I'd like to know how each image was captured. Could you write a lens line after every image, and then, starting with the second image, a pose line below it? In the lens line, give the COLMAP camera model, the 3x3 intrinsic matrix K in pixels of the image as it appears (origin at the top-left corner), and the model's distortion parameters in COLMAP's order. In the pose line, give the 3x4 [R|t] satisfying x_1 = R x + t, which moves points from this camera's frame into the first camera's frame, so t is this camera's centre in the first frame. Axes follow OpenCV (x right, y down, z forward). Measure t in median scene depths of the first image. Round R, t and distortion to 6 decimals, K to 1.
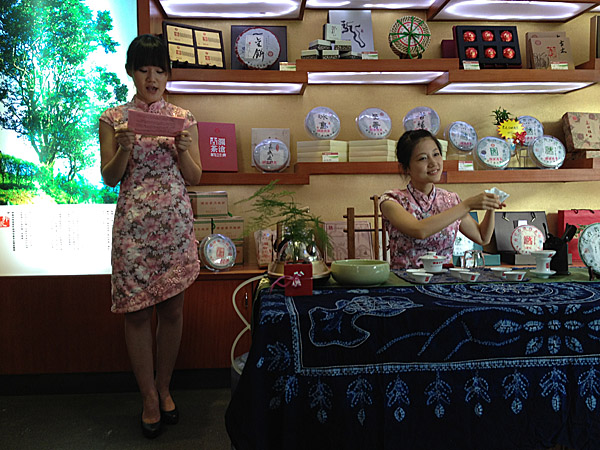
lens RADIAL K [[559.6, 0, 300.0], [0, 559.6, 225.0], [0, 0, 1]] dist [0.093613, -0.204582]
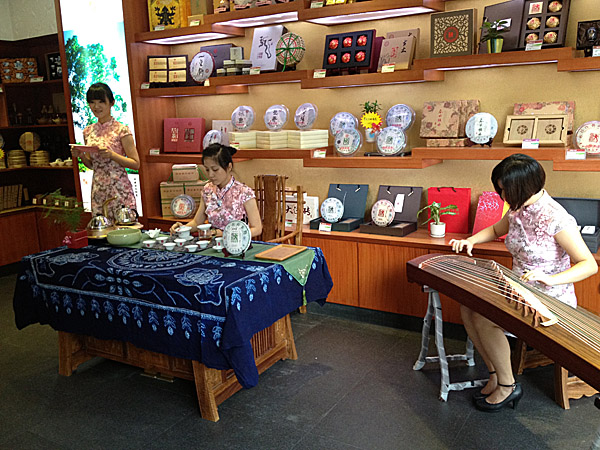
lens RADIAL K [[559.6, 0, 300.0], [0, 559.6, 225.0], [0, 0, 1]] dist [0.093613, -0.204582]
pose [[0.824642, 0.092645, -0.558017, 1.004190], [0.003147, 0.985730, 0.168307, -0.162905], [0.565647, -0.140549, 0.812582, -0.085601]]
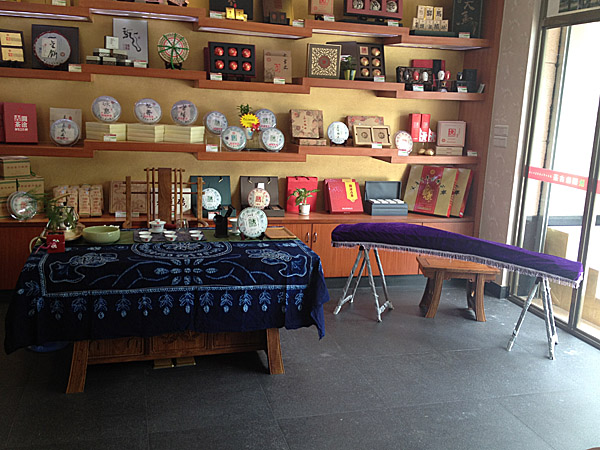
lens RADIAL K [[586.0, 0, 299.6], [0, 586.0, 219.4], [0, 0, 1]] dist [0.110262, -0.232180]
pose [[0.975438, 0.014530, 0.219793, 0.190815], [-0.047312, 0.988354, 0.144633, -0.155336], [-0.215131, -0.151479, 0.964765, -0.511287]]
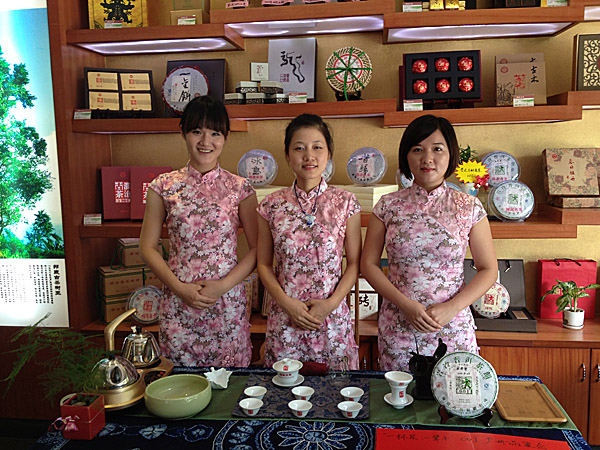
lens RADIAL K [[559.6, 0, 300.0], [0, 559.6, 225.0], [0, 0, 1]] dist [0.093613, -0.204582]
pose [[0.982142, 0.013073, -0.187684, 0.299944], [0.001531, 0.996994, 0.077458, -0.167645], [0.188132, -0.076363, 0.979171, 0.108037]]
